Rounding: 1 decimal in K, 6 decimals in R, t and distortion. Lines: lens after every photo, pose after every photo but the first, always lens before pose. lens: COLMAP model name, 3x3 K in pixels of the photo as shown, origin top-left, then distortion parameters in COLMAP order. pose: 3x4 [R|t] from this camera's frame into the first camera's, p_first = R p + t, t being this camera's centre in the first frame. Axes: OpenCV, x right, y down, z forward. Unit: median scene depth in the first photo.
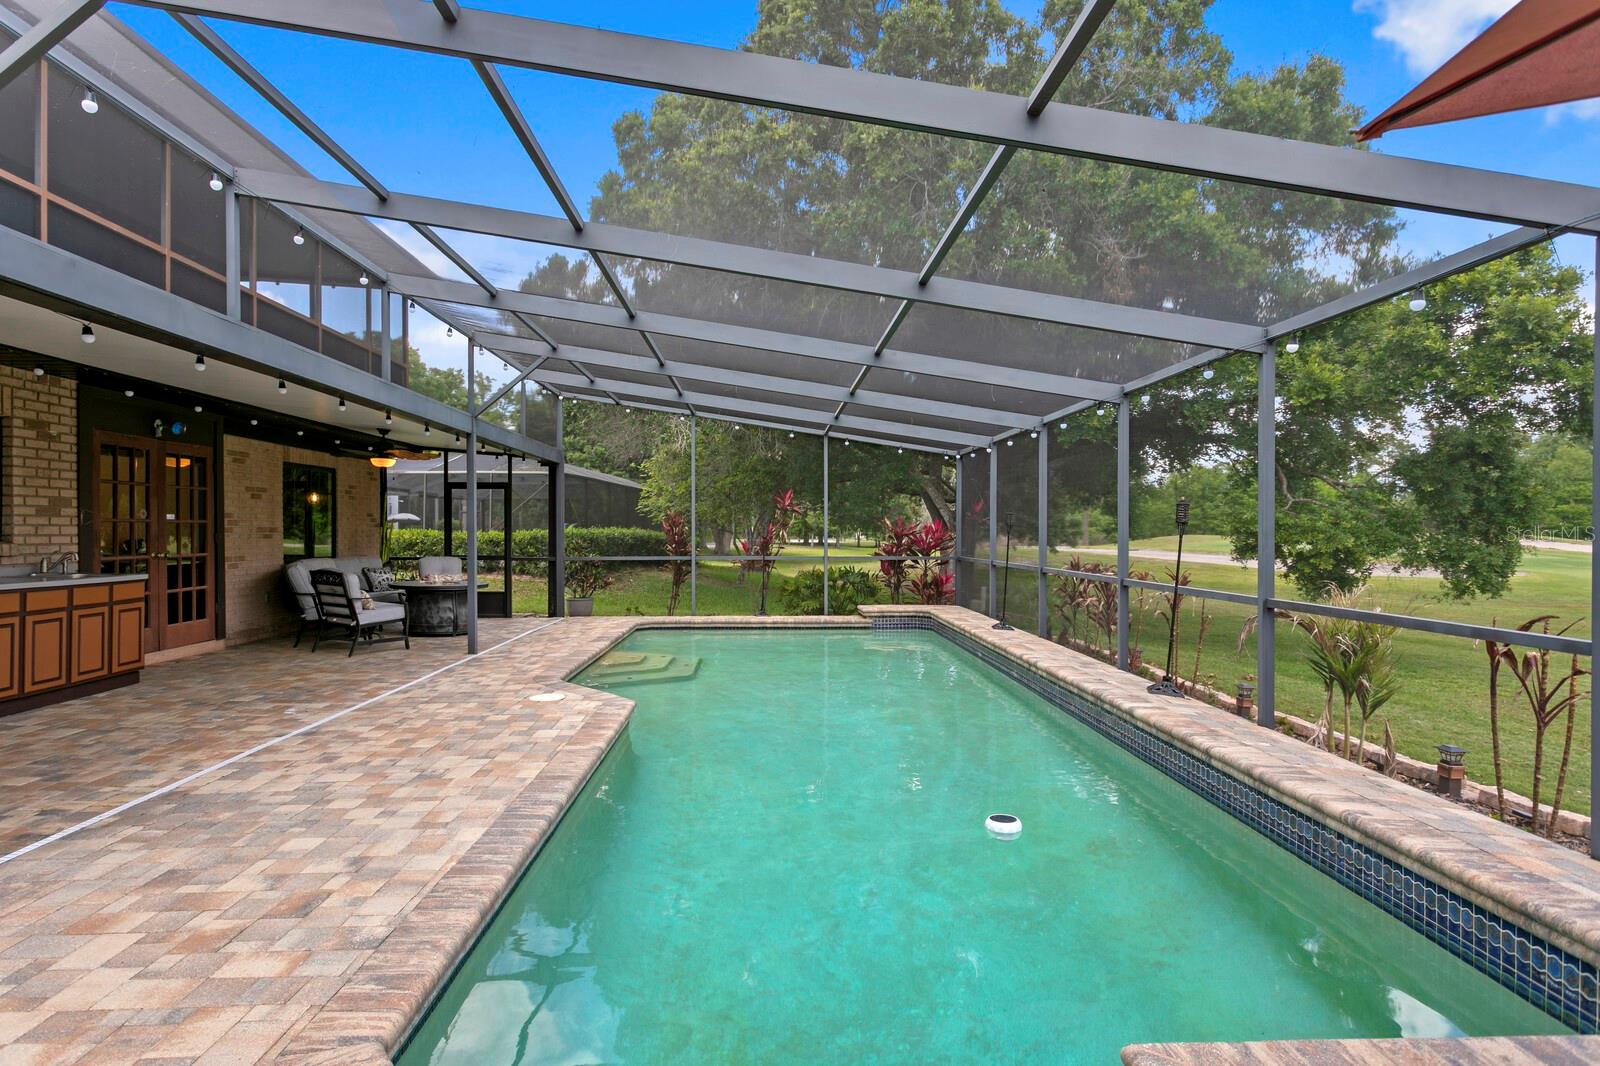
lens RADIAL K [[850.0, 0, 751.4], [0, 850.0, 528.3], [0, 0, 1]] dist [0.005351, -0.001737]
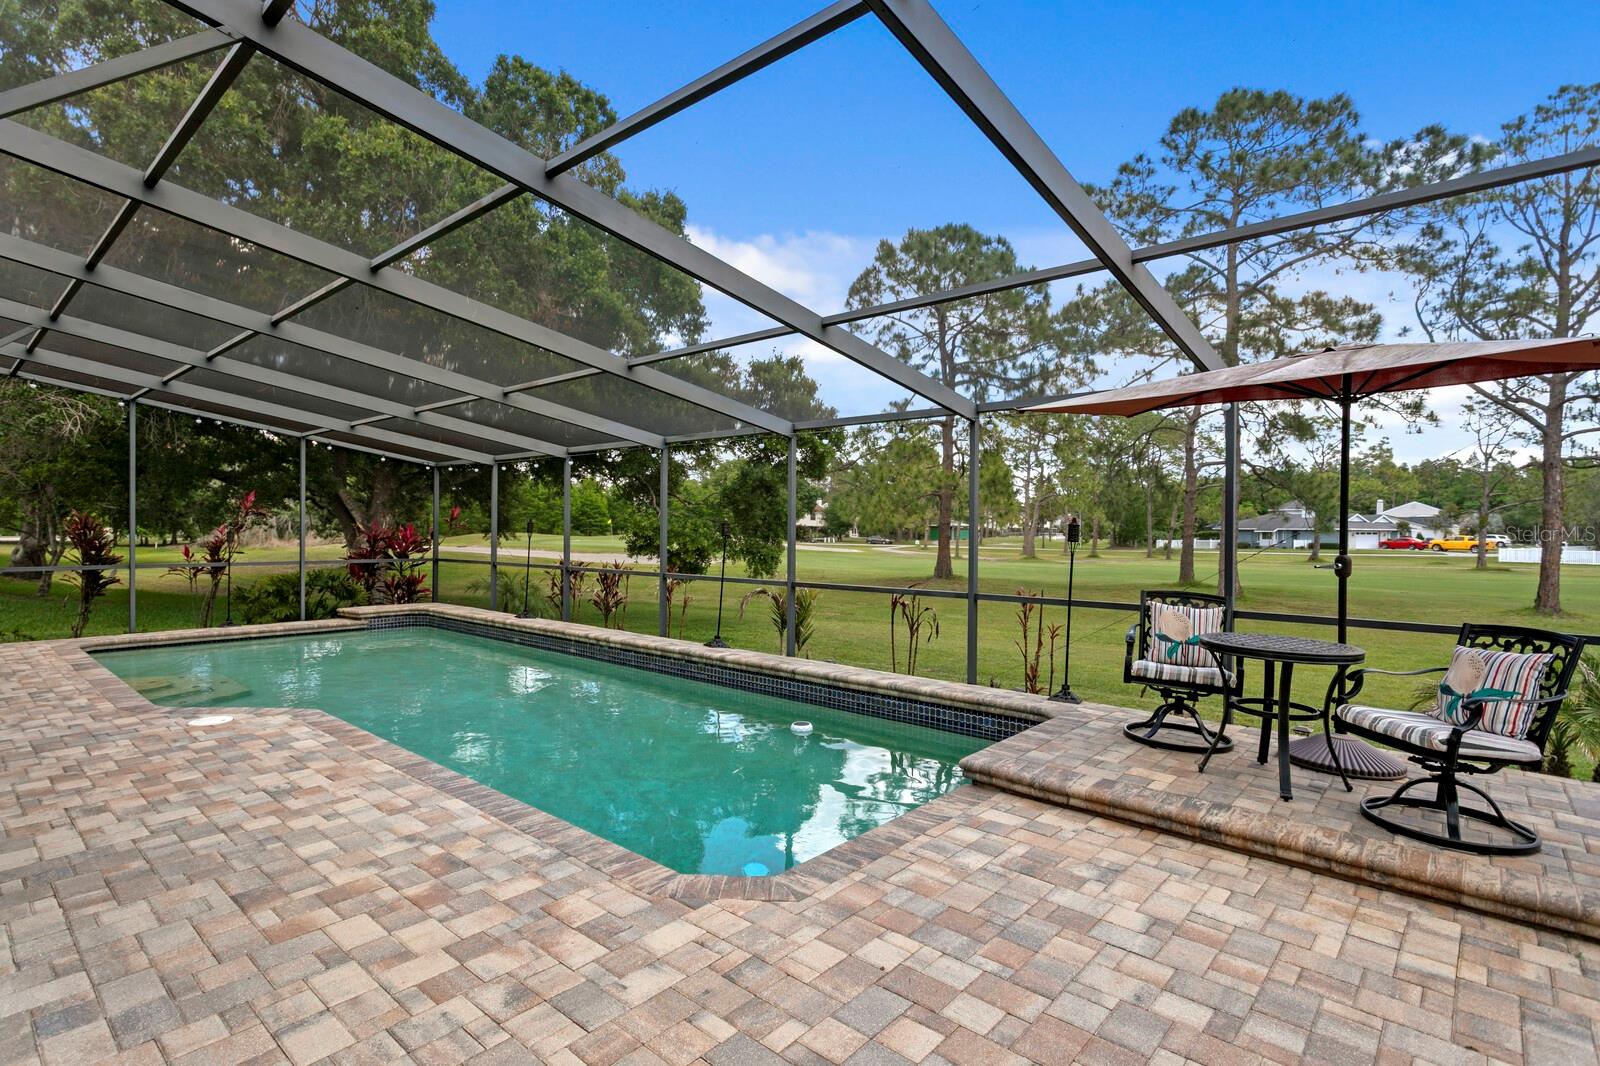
lens RADIAL K [[797.8, 0, 769.2], [0, 797.8, 536.0], [0, 0, 1]] dist [-0.004912, 0.001483]
pose [[0.683285, -0.000939, 0.730152, -0.824595], [-0.008316, 0.999924, 0.009068, -0.033893], [-0.730105, -0.012268, 0.683225, -0.090264]]
